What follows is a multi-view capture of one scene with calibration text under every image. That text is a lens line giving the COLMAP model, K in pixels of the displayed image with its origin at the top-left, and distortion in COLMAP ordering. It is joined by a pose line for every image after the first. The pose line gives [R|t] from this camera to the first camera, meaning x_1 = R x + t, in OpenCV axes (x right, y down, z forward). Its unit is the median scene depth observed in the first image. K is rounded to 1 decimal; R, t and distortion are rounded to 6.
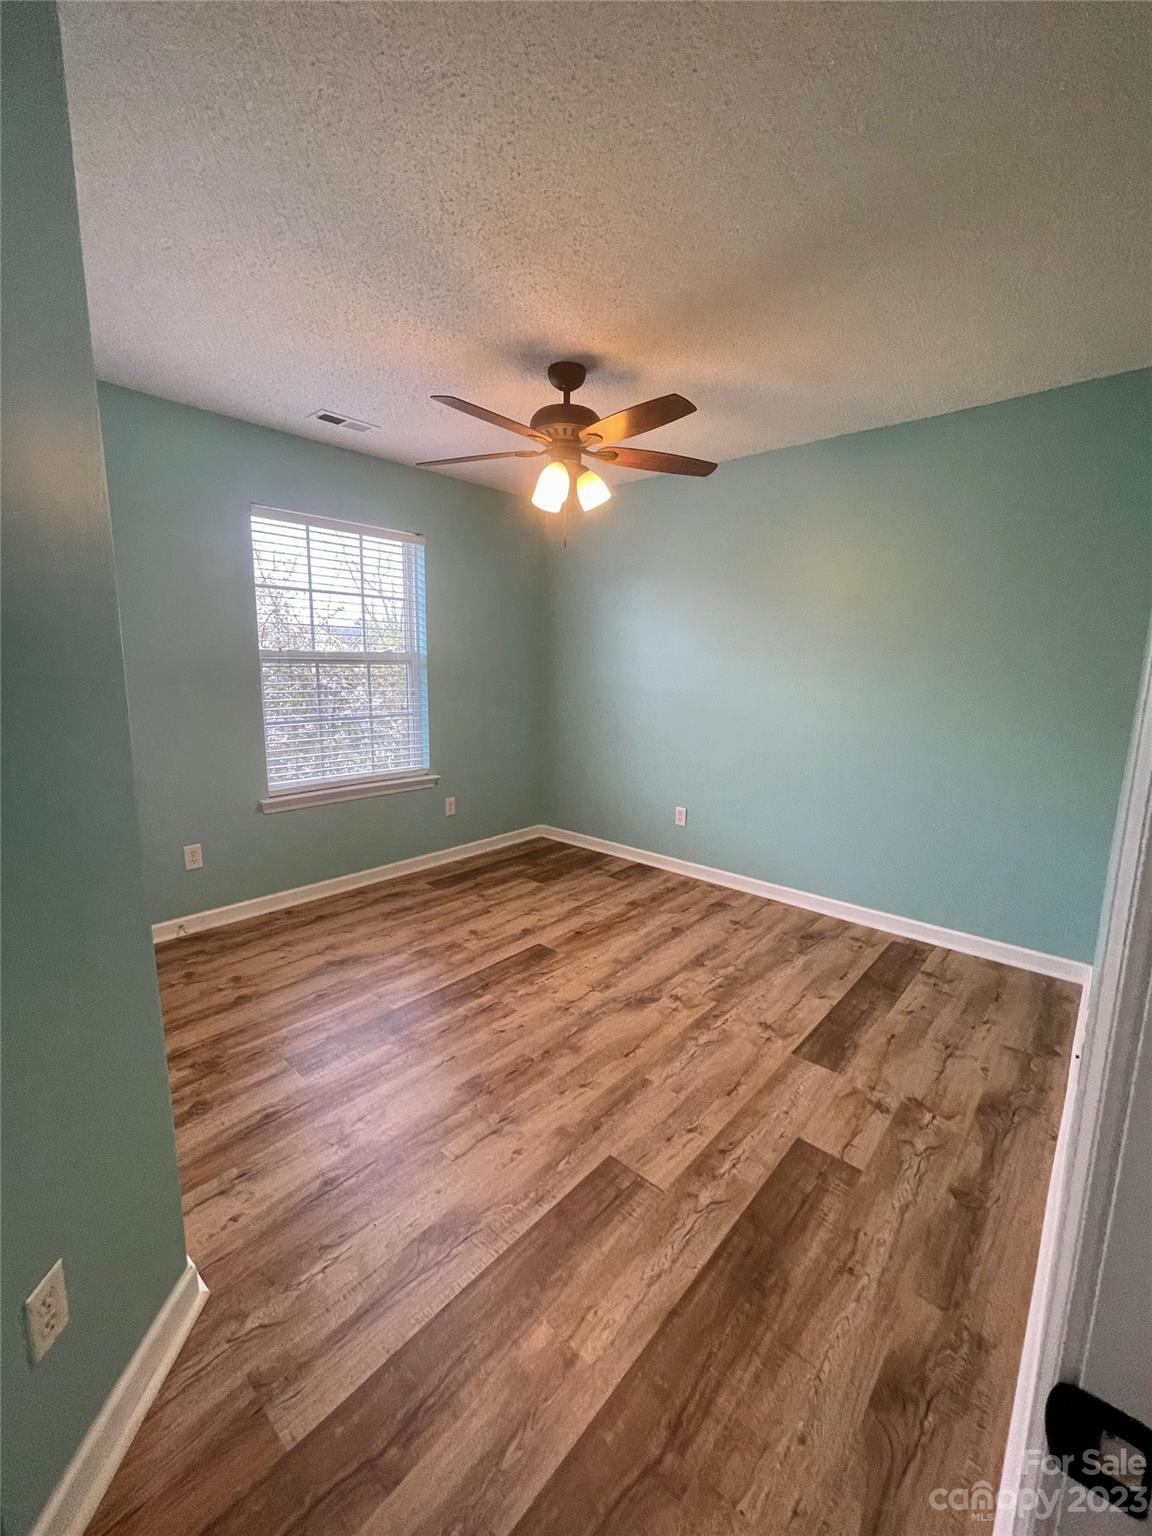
lens RADIAL K [[624.0, 0, 578.2], [0, 624.0, 763.1], [0, 0, 1]] dist [-0.011432, 0.008568]
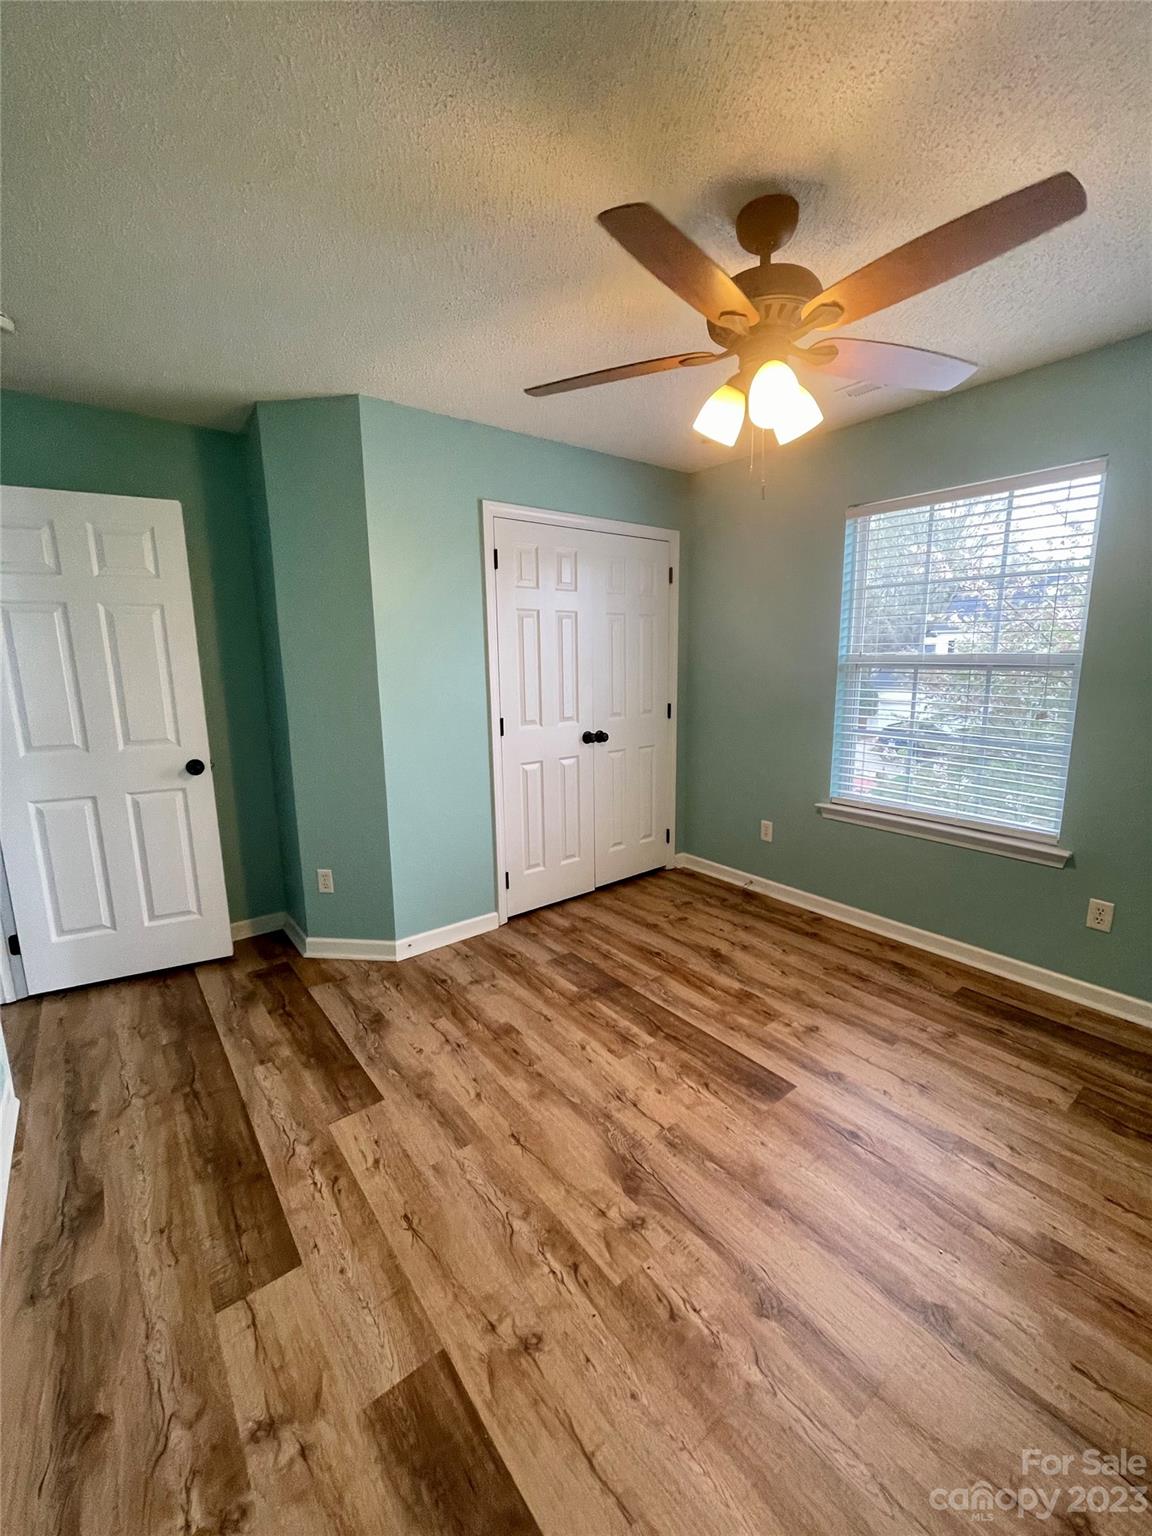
lens RADIAL K [[624.0, 0, 578.2], [0, 624.0, 763.1], [0, 0, 1]] dist [-0.011432, 0.008568]
pose [[-0.173928, 0.159084, -0.971824, 0.721438], [-0.149474, 0.971166, 0.185728, -0.177154], [0.973348, 0.177565, -0.145134, 0.998359]]
